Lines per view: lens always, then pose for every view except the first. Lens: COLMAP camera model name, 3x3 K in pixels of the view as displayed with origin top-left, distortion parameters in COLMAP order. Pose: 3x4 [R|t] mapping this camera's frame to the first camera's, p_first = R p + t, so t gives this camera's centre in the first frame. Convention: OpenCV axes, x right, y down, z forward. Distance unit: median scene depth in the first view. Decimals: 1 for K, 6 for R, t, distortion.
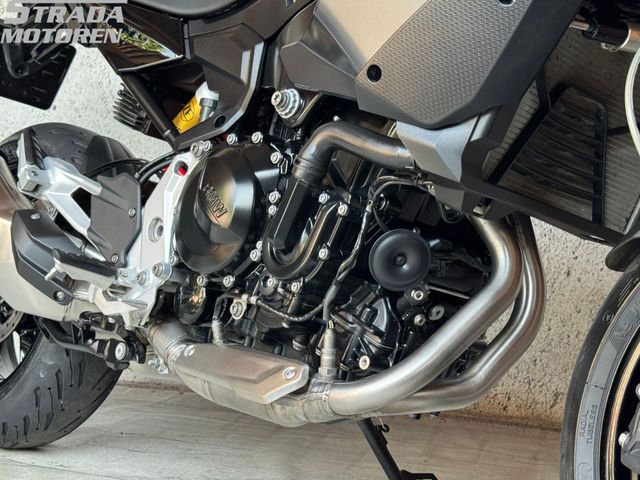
lens RADIAL K [[1008.9, 0, 319.6], [0, 1008.9, 241.9], [0, 0, 1]] dist [0.103908, 0.000000]
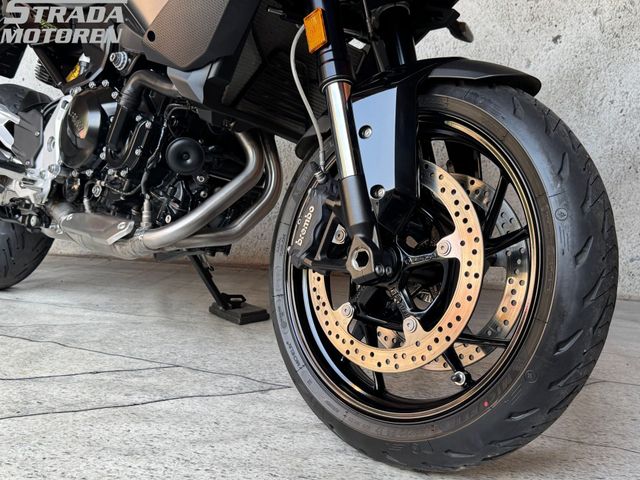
lens RADIAL K [[636.1, 0, 319.2], [0, 636.1, 242.0], [0, 0, 1]] dist [0.042927, 0.000000]
pose [[0.994144, -0.013373, 0.107233, 0.170200], [0.003580, 0.995844, 0.091007, 0.058776], [-0.108004, -0.090091, 0.990060, -0.072424]]
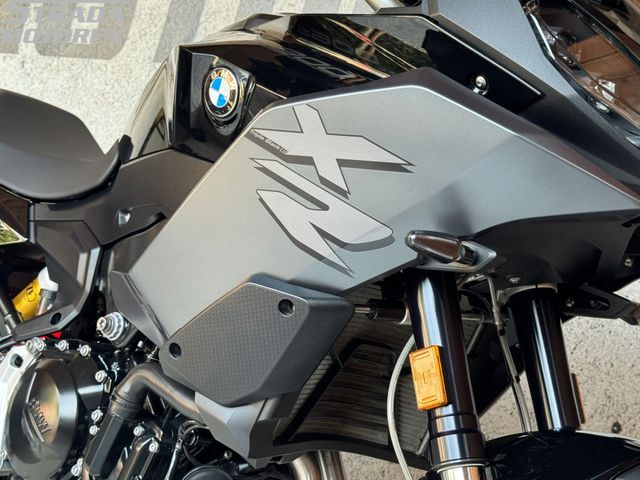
lens RADIAL K [[1008.9, 0, 323.4], [0, 1008.9, 236.9], [0, 0, 1]] dist [0.103908, 0.000000]
pose [[0.995652, 0.027103, 0.089126, 0.091974], [-0.027680, 0.999603, 0.005241, -0.244545], [-0.088948, -0.007686, 0.996007, -0.085155]]
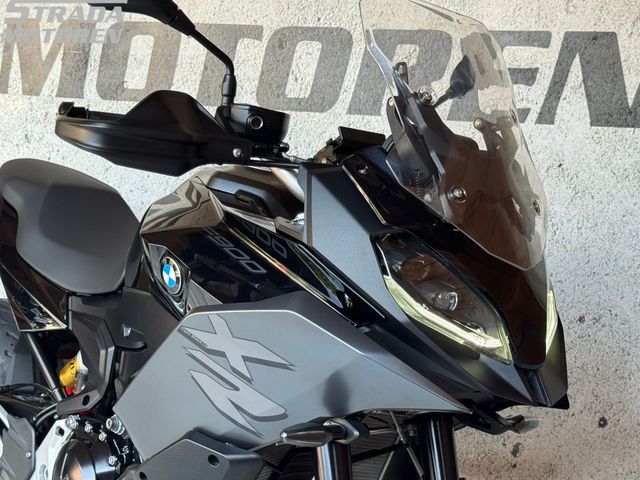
lens RADIAL K [[967.8, 0, 324.2], [0, 967.8, 239.3], [0, 0, 1]] dist [0.091442, 0.000000]
pose [[0.999258, -0.009850, -0.037247, 0.300227], [0.014733, 0.990981, 0.133191, -0.560106], [0.035599, -0.133641, 0.990390, -0.268247]]
